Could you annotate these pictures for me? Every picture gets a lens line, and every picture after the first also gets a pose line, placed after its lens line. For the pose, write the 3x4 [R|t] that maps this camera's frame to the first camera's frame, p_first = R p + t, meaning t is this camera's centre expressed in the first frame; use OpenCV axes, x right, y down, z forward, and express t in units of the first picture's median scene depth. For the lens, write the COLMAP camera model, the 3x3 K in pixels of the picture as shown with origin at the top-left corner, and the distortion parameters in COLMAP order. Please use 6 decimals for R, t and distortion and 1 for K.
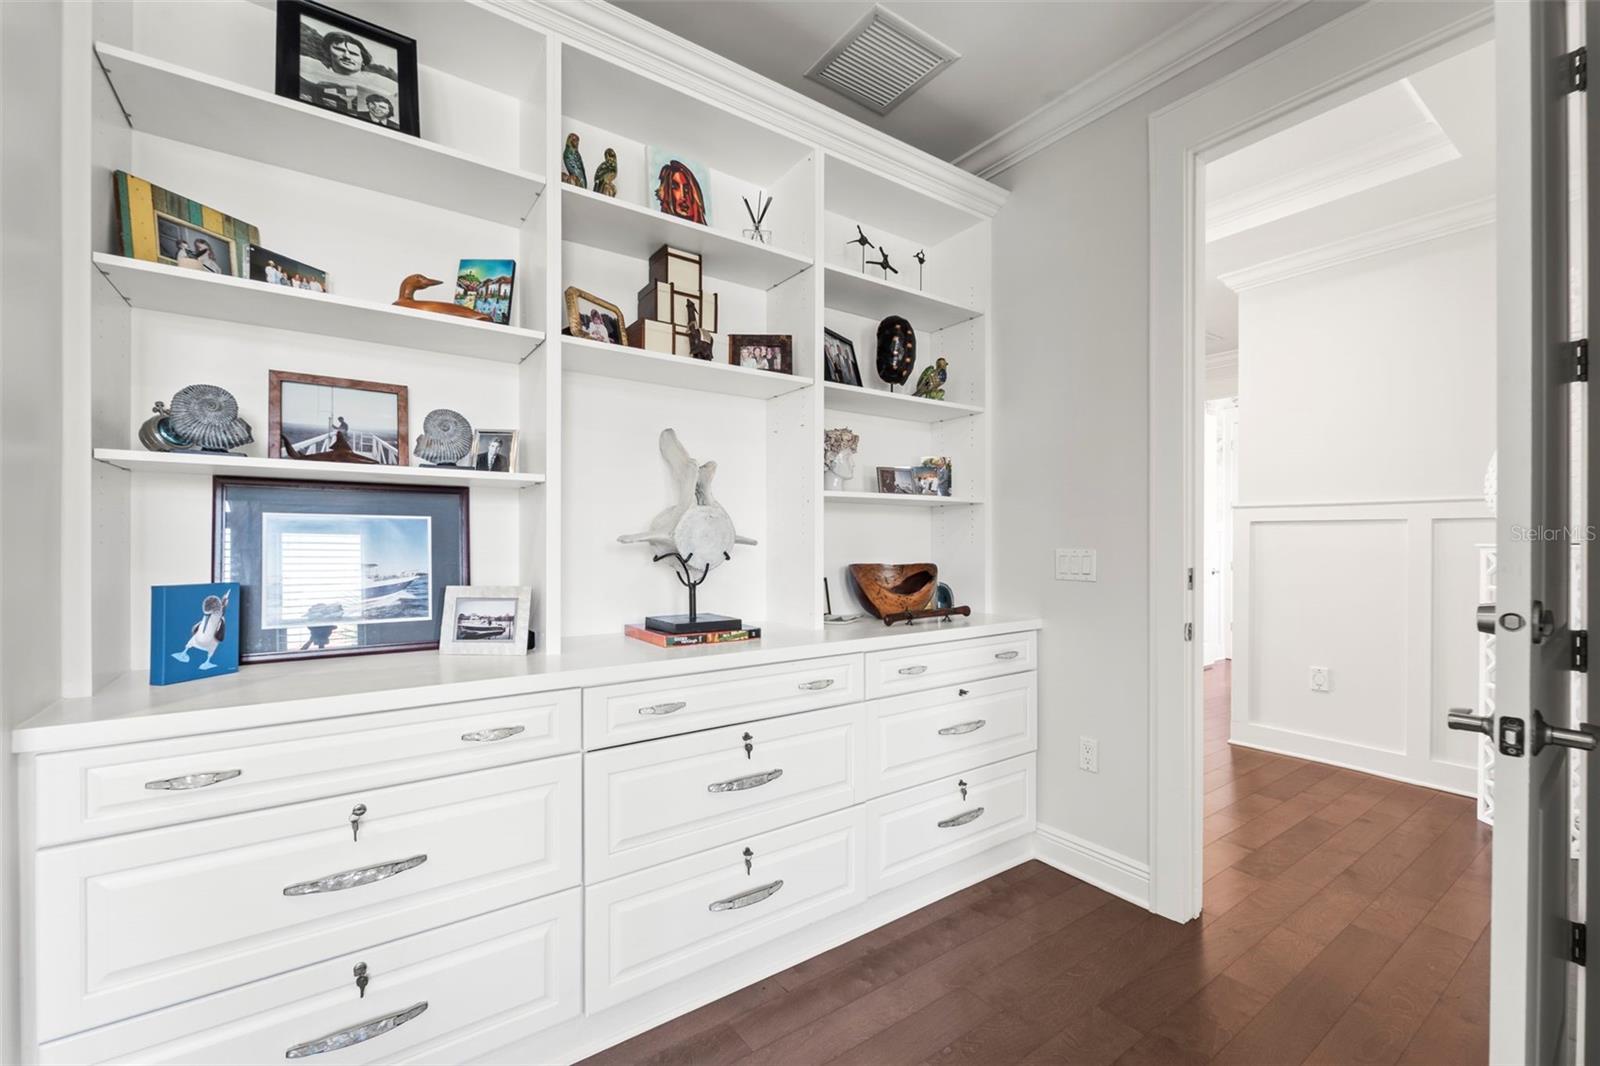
lens RADIAL K [[663.8, 0, 800.0], [0, 663.8, 533.0], [0, 0, 1]] dist [-0.000290, -0.000606]
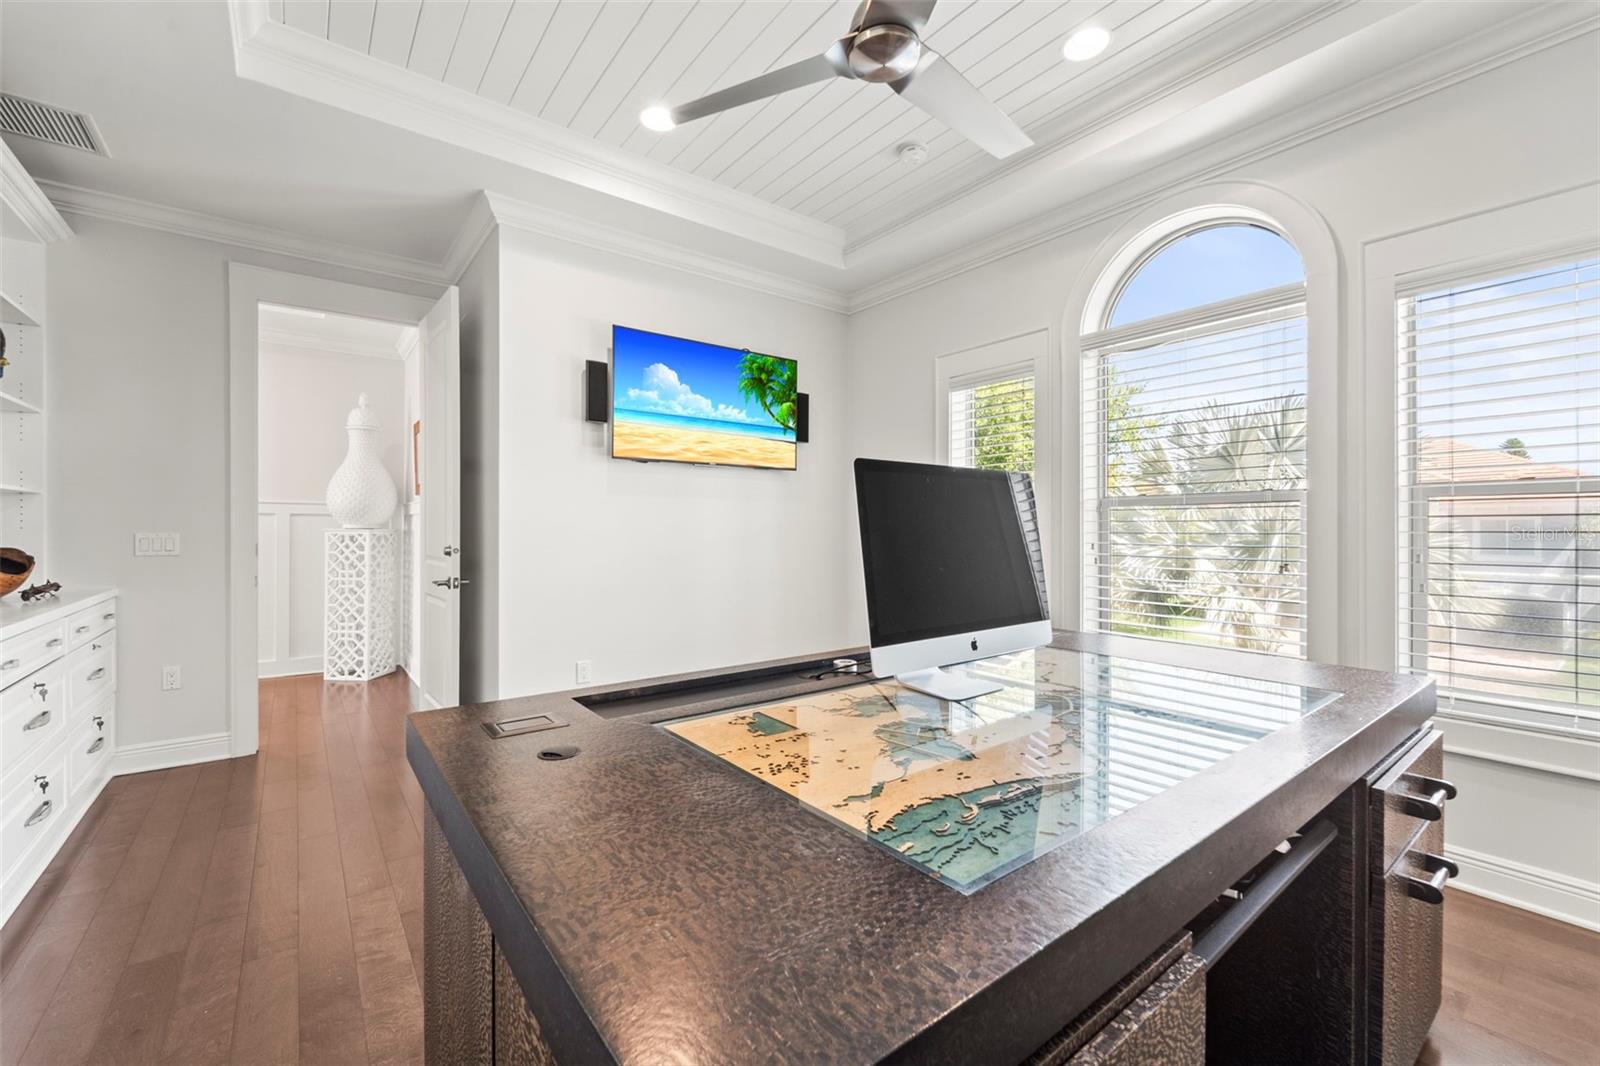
lens RADIAL K [[663.8, 0, 800.0], [0, 663.8, 533.0], [0, 0, 1]] dist [-0.000290, -0.000606]
pose [[-0.039731, -0.009742, 0.999163, -0.989855], [-0.012358, 0.999881, 0.009257, -0.006287], [-0.999134, -0.011980, -0.039846, -0.270731]]
